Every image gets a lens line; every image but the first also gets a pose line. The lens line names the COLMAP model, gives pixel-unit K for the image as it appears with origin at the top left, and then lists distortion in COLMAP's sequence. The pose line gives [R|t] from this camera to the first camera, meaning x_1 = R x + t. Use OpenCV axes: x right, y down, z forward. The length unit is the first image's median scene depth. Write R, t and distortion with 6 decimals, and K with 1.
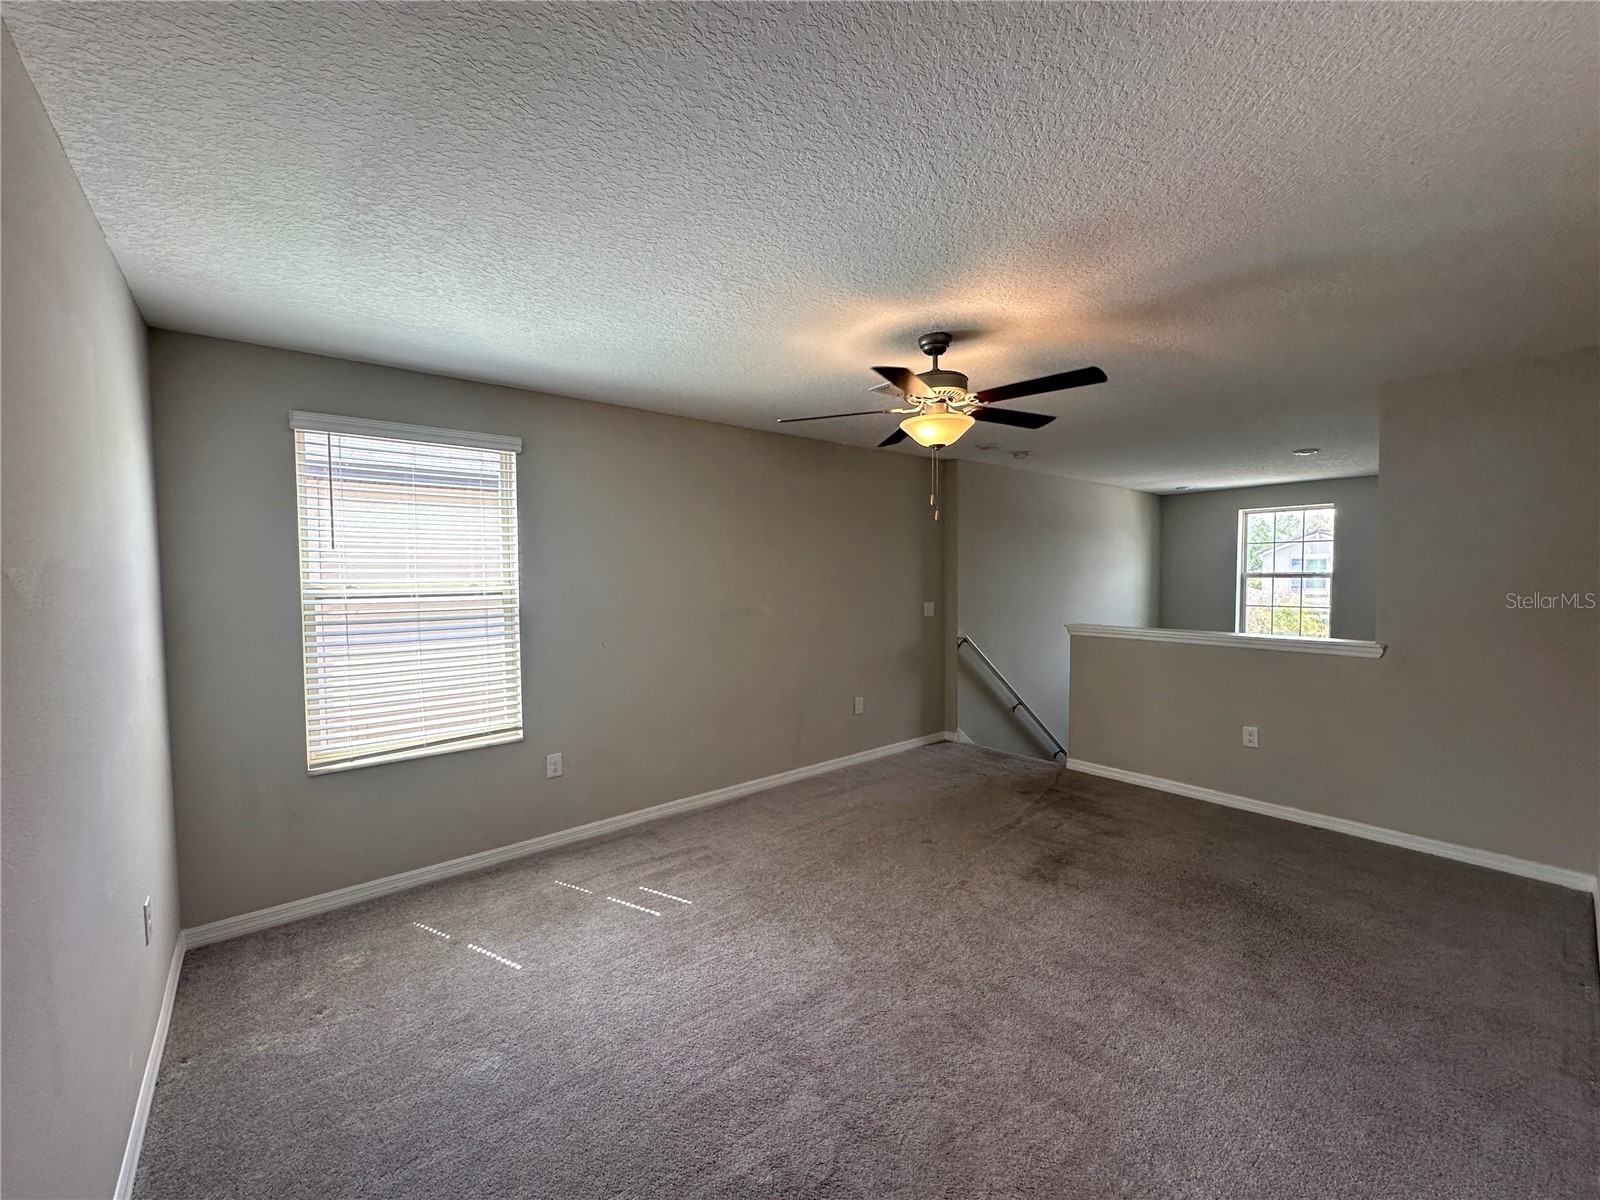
lens RADIAL K [[642.4, 0, 800.0], [0, 642.4, 600.0], [0, 0, 1]] dist [-0.002747, 0.000108]
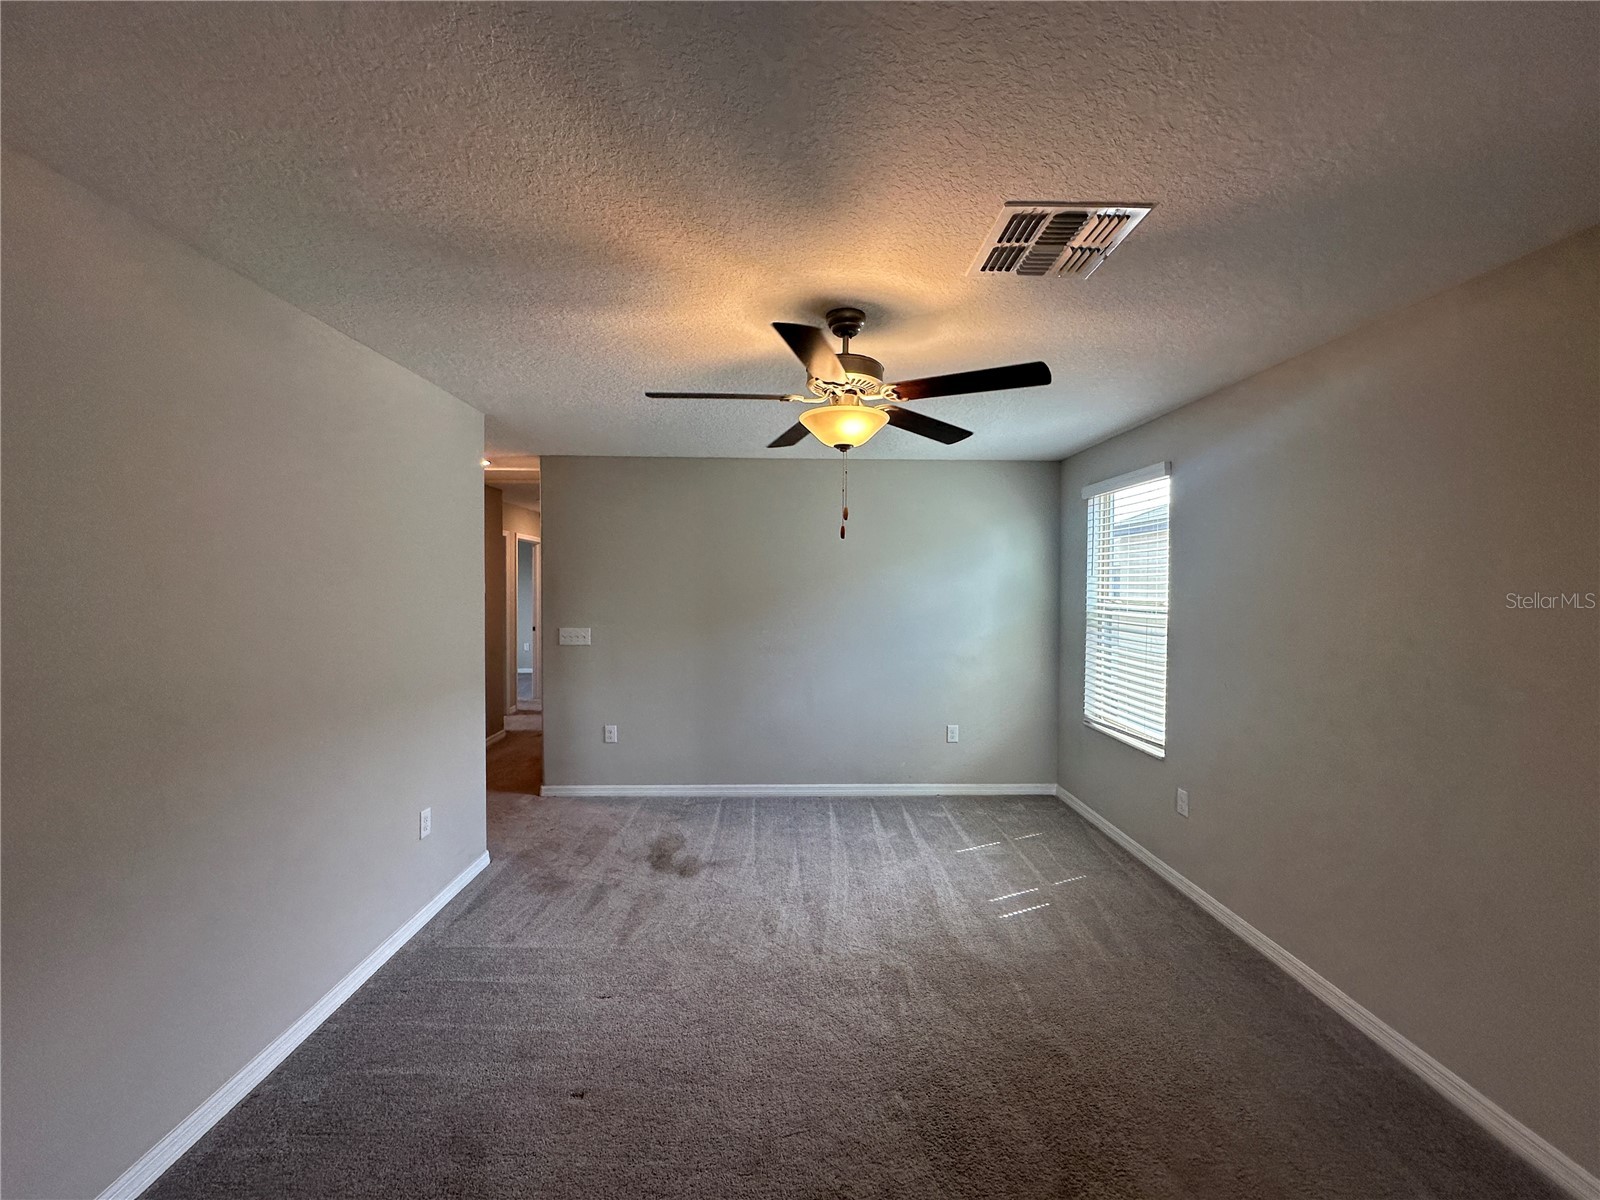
lens RADIAL K [[636.5, 0, 806.7], [0, 636.5, 597.2], [0, 0, 1]] dist [0.000655, 0.000466]
pose [[-0.611296, 0.022707, -0.791076, 0.850249], [-0.030992, 0.998135, 0.052600, -0.086917], [0.790795, 0.056671, -0.609452, 1.415800]]
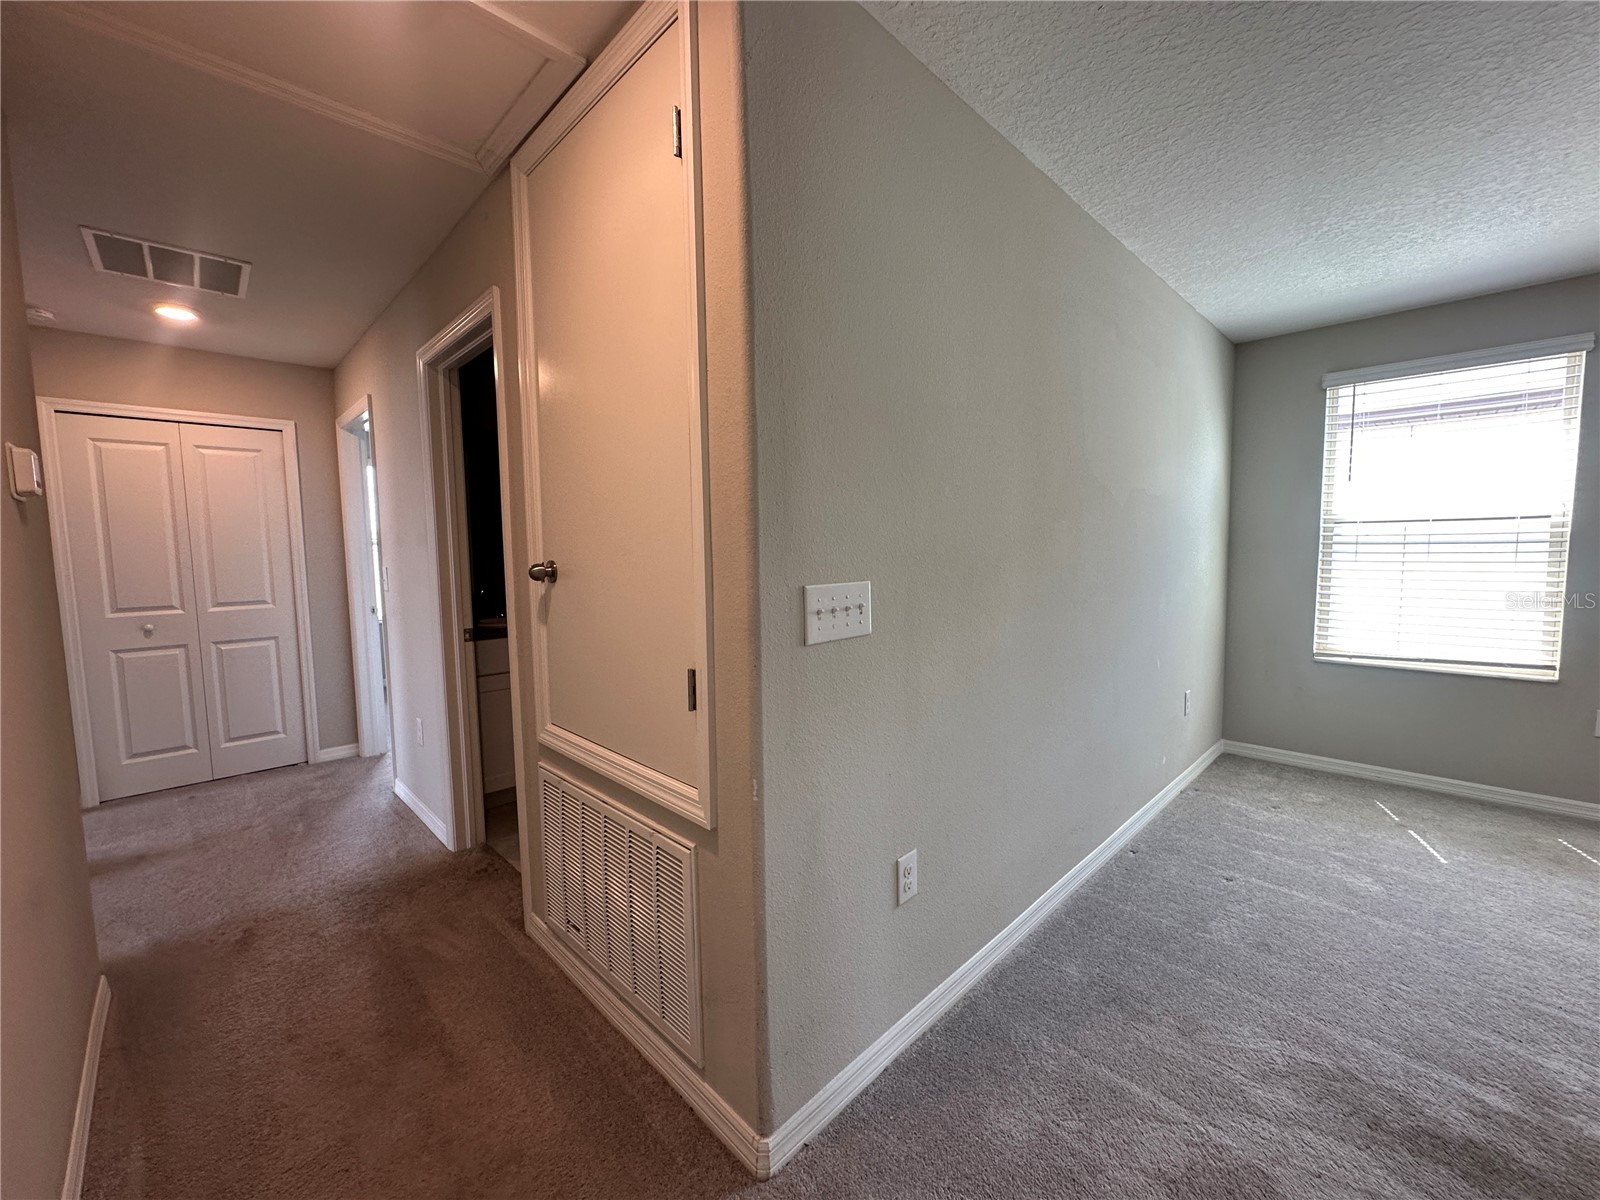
lens RADIAL K [[636.5, 0, 806.7], [0, 636.5, 597.2], [0, 0, 1]] dist [0.000655, 0.000466]
pose [[0.091962, 0.088812, -0.991794, 0.409187], [-0.028829, 0.995835, 0.086501, 0.067420], [0.995345, 0.020638, 0.094140, -0.140510]]
